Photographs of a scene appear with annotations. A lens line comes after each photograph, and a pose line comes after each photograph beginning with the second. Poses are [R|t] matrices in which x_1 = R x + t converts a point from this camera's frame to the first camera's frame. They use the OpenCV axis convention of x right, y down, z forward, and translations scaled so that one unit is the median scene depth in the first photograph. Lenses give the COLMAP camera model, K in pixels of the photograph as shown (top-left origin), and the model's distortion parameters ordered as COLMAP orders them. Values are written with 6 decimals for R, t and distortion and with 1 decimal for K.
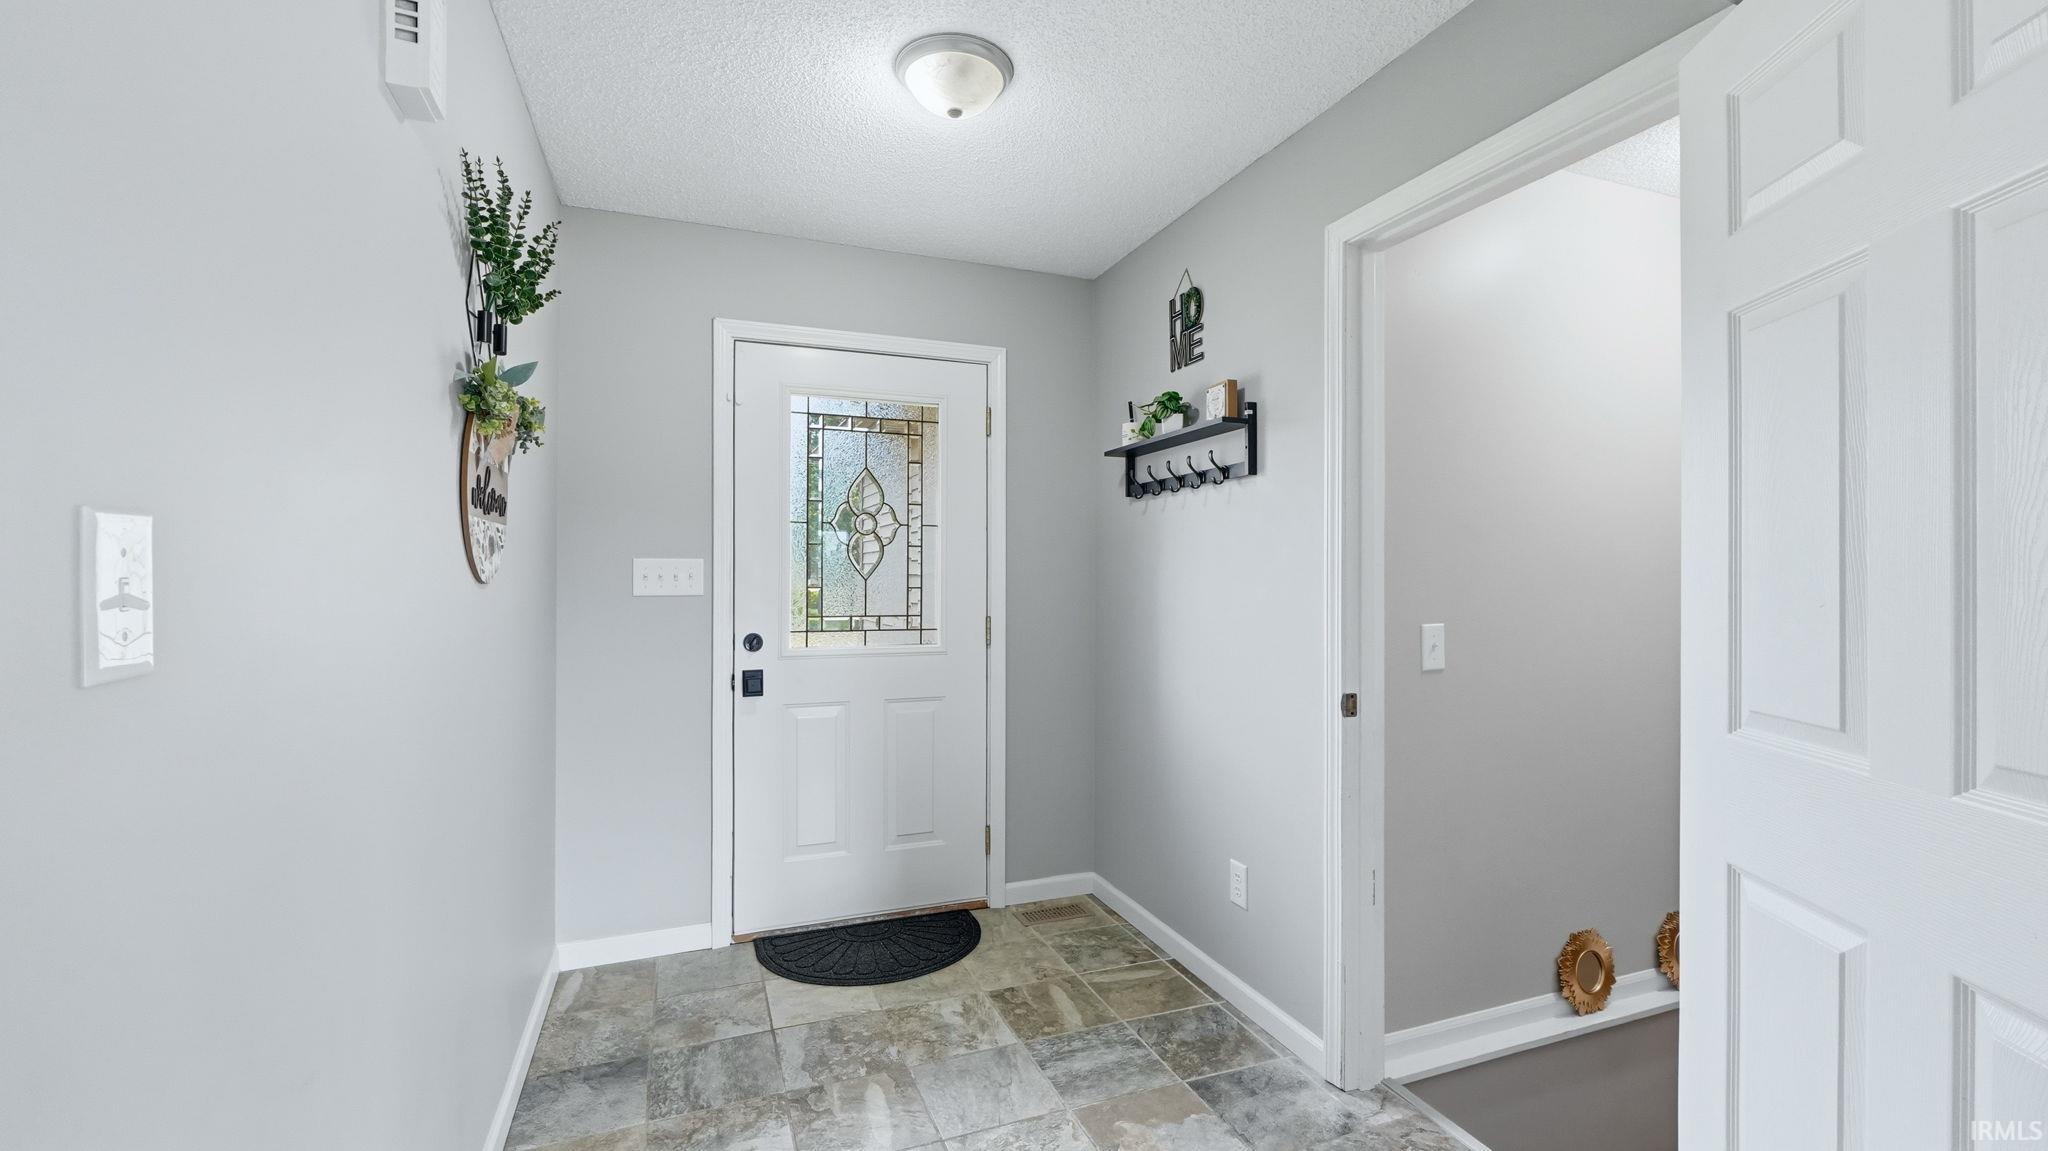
lens RADIAL K [[855.5, 0, 1024.0], [0, 855.5, 575.5], [0, 0, 1]] dist [-0.002903, -0.000689]
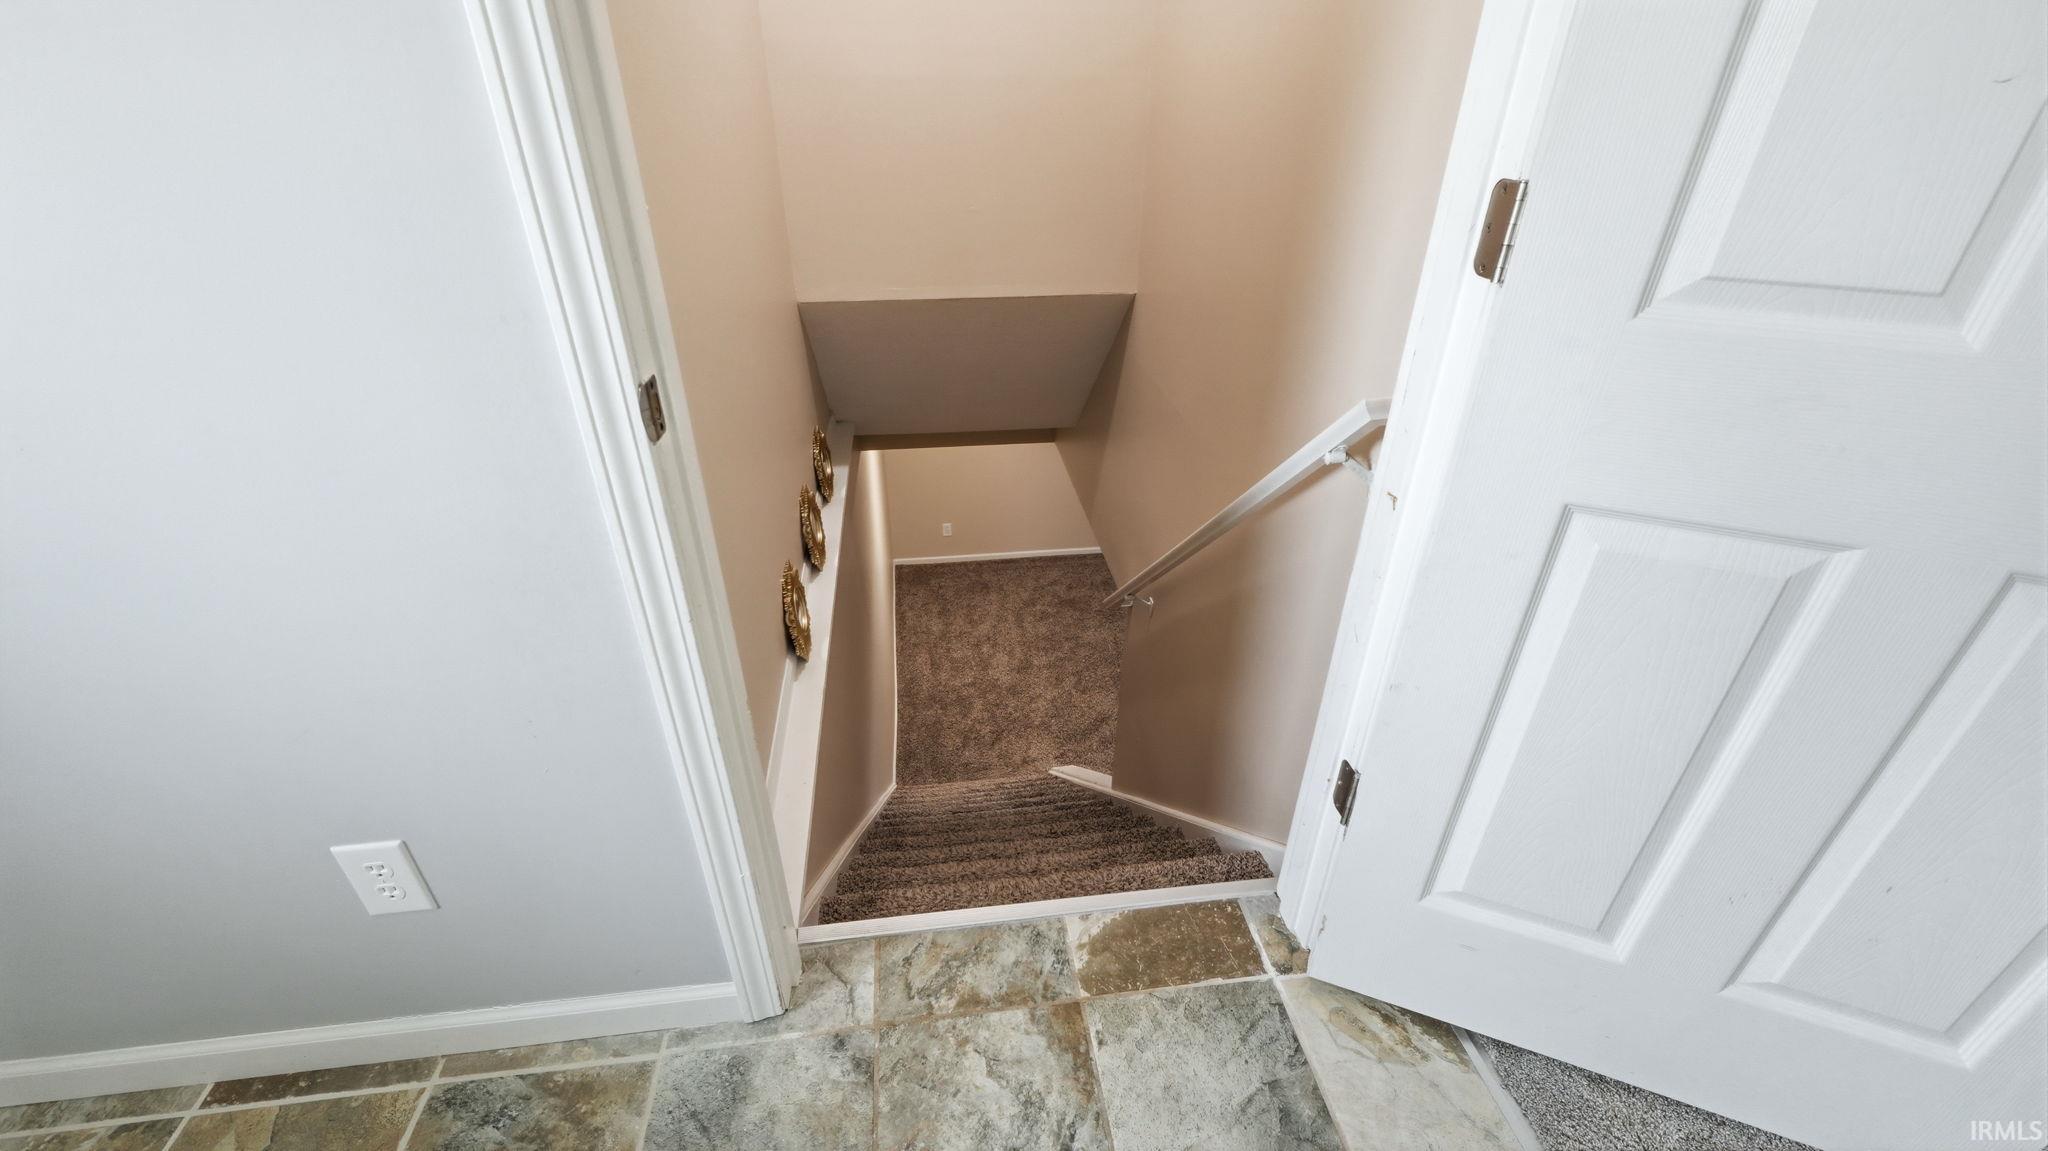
lens RADIAL K [[855.5, 0, 1024.0], [0, 855.5, 575.5], [0, 0, 1]] dist [-0.002903, -0.000689]
pose [[0.237076, -0.504264, 0.830369, 0.060257], [-0.006537, 0.853889, 0.520414, 0.014035], [-0.971469, -0.128806, 0.199140, 0.723908]]
